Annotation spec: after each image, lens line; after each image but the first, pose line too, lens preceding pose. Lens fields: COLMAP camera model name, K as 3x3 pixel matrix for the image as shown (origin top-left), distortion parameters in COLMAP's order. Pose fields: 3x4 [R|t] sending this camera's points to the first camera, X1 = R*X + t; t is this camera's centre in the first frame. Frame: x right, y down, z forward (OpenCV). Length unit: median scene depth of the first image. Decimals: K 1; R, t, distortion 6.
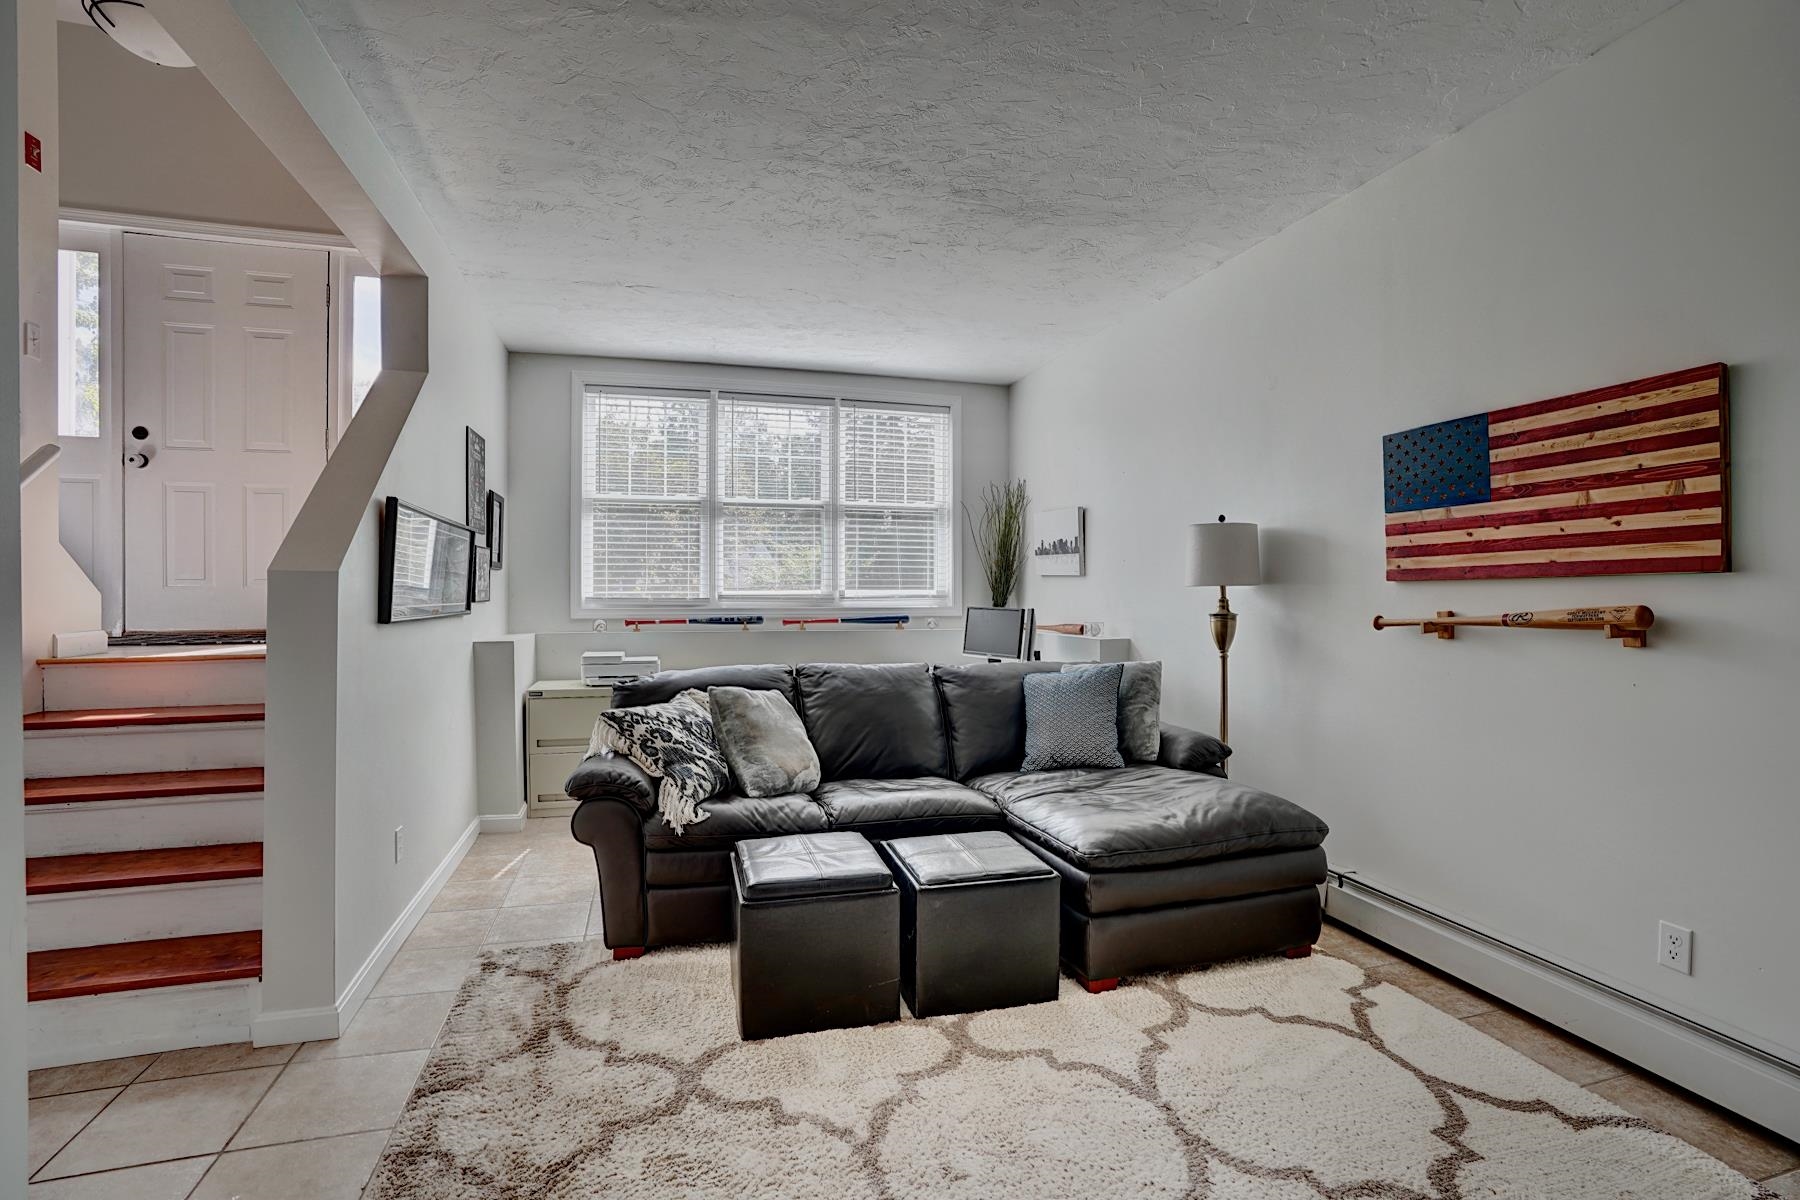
lens RADIAL K [[834.2, 0, 906.4], [0, 834.2, 600.8], [0, 0, 1]] dist [-0.057302, 0.016111]
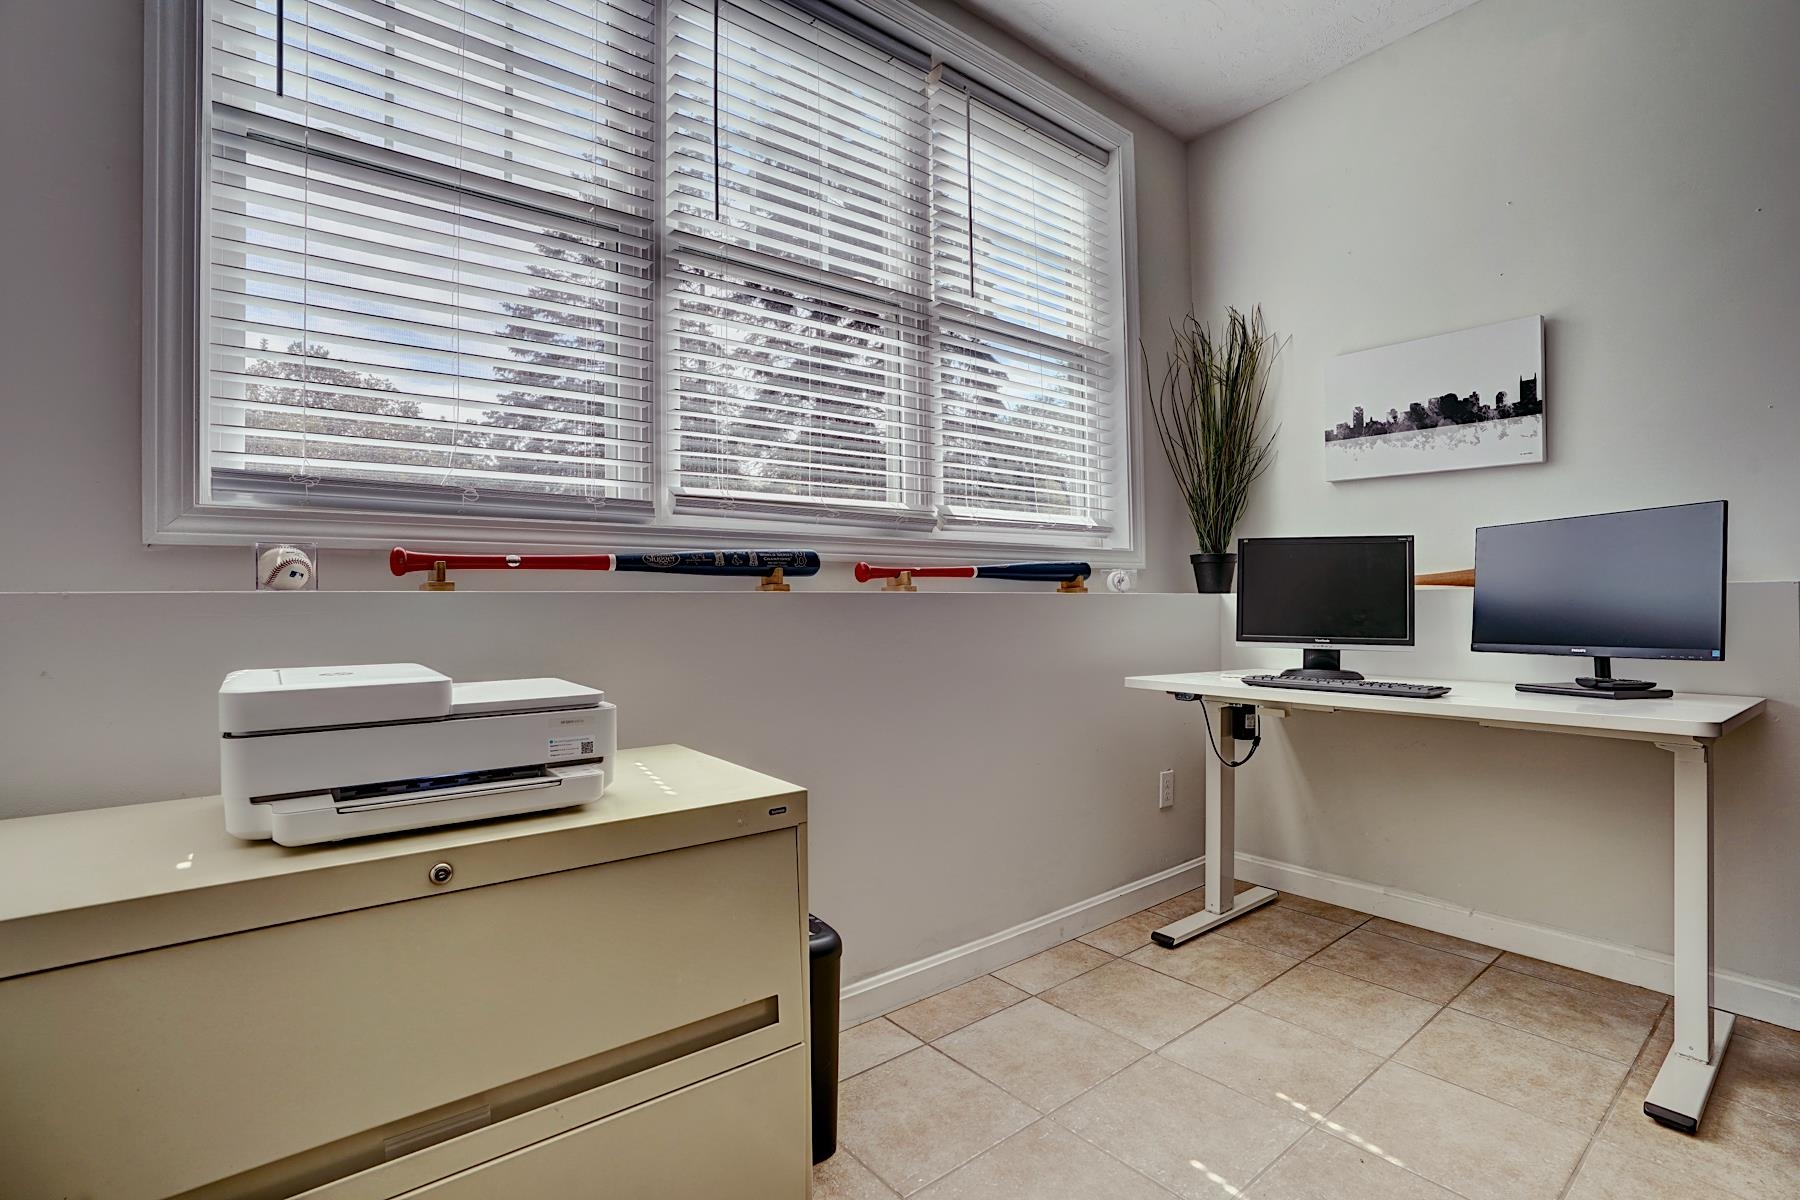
lens RADIAL K [[834.2, 0, 900.7], [0, 834.2, 601.4], [0, 0, 1]] dist [-0.057302, 0.016111]
pose [[0.927533, -0.012006, 0.373547, -0.431699], [0.015859, 0.999848, -0.007243, 0.066170], [-0.373404, 0.012642, 0.927583, 1.043452]]
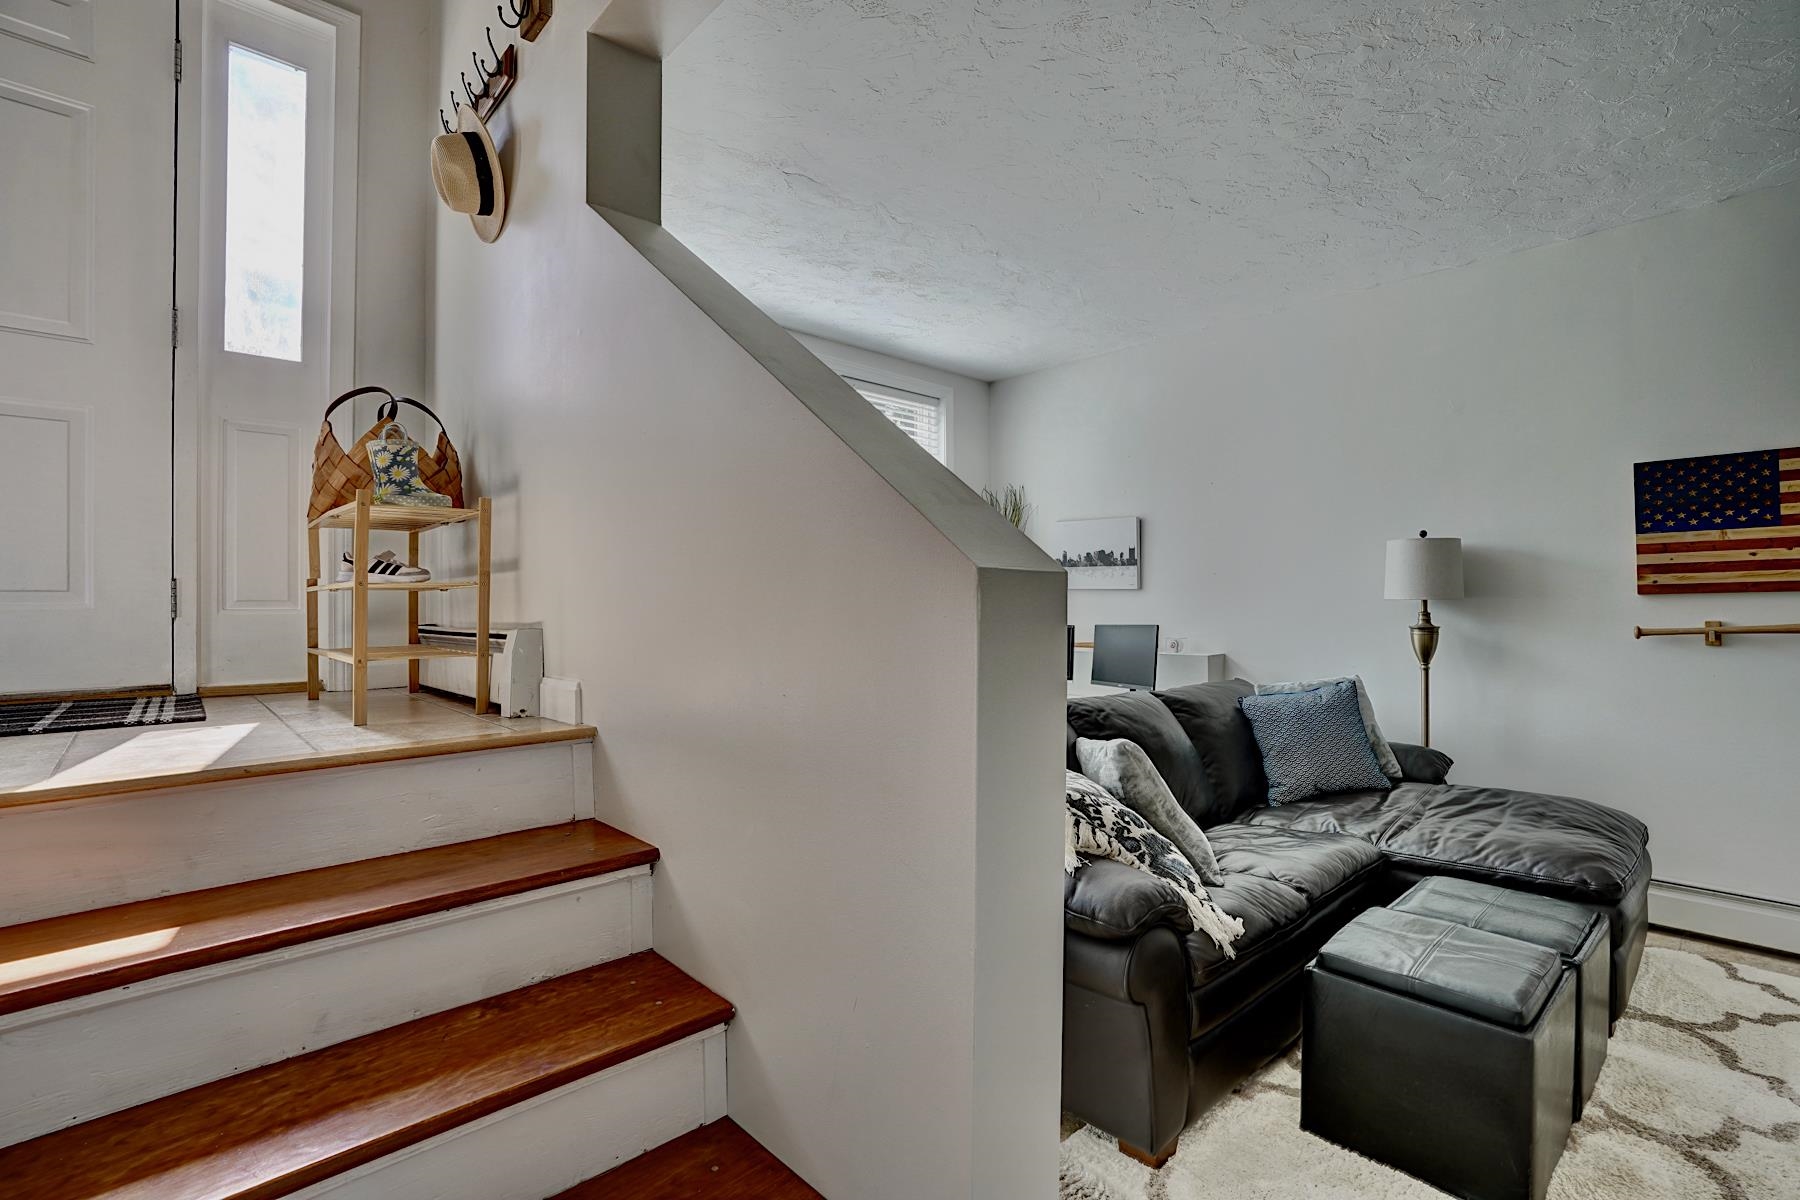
lens RADIAL K [[834.2, 0, 893.3], [0, 834.2, 597.1], [0, 0, 1]] dist [-0.057302, 0.016111]
pose [[0.896283, -0.001286, 0.443481, -0.672261], [0.010433, 0.999780, -0.018186, -0.010106], [-0.443360, 0.020927, 0.896099, 0.402694]]
